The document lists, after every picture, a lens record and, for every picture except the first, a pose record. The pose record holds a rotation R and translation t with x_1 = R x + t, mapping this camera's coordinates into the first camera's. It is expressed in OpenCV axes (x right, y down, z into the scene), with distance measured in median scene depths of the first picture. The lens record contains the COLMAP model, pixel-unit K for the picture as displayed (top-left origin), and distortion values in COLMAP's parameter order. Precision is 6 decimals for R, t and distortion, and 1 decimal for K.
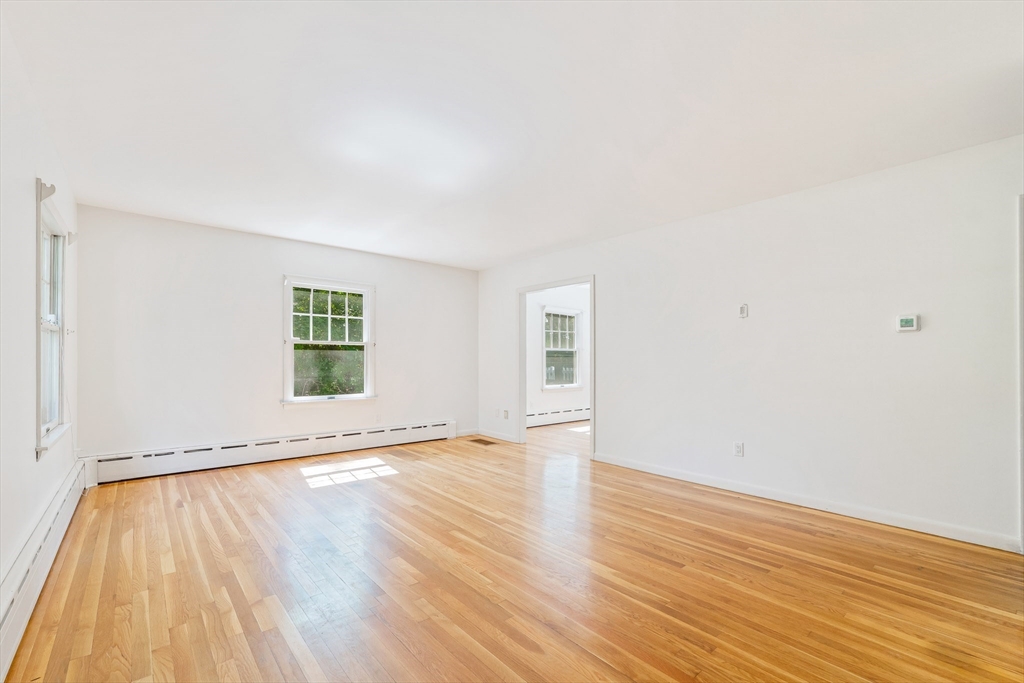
lens RADIAL K [[470.6, 0, 543.1], [0, 470.6, 361.6], [0, 0, 1]] dist [-0.000756, 0.000008]
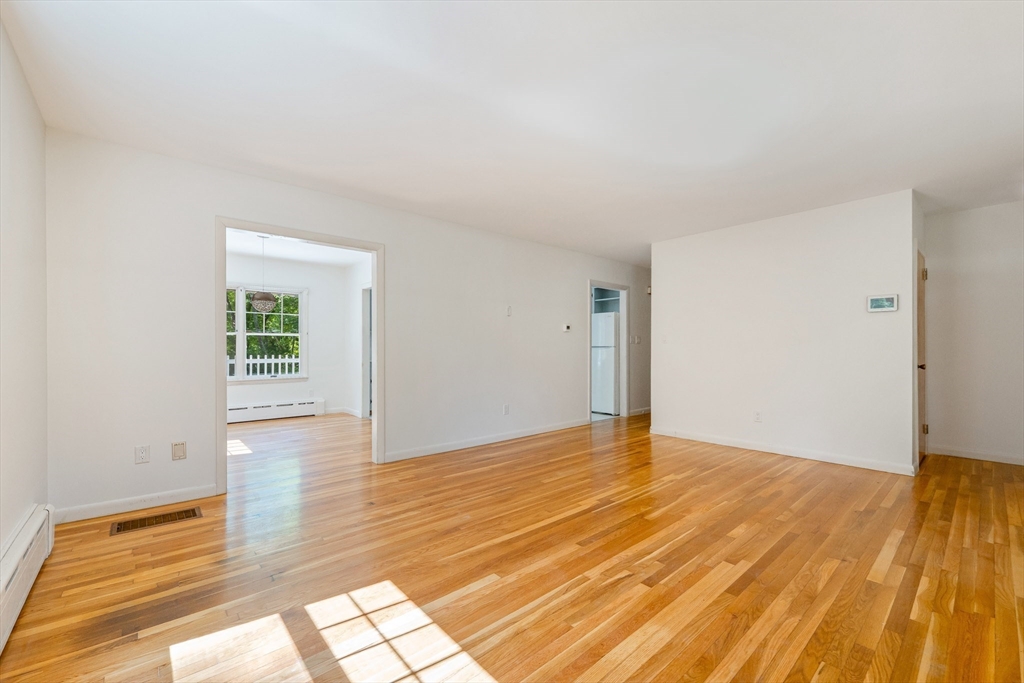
lens RADIAL K [[467.1, 0, 442.5], [0, 467.1, 346.1], [0, 0, 1]] dist [0.000171, -0.000044]
pose [[0.007141, 0.001050, 0.999974, -0.835352], [0.001153, 0.999999, -0.001058, -0.001254], [-0.999974, 0.001161, 0.007140, 1.007608]]
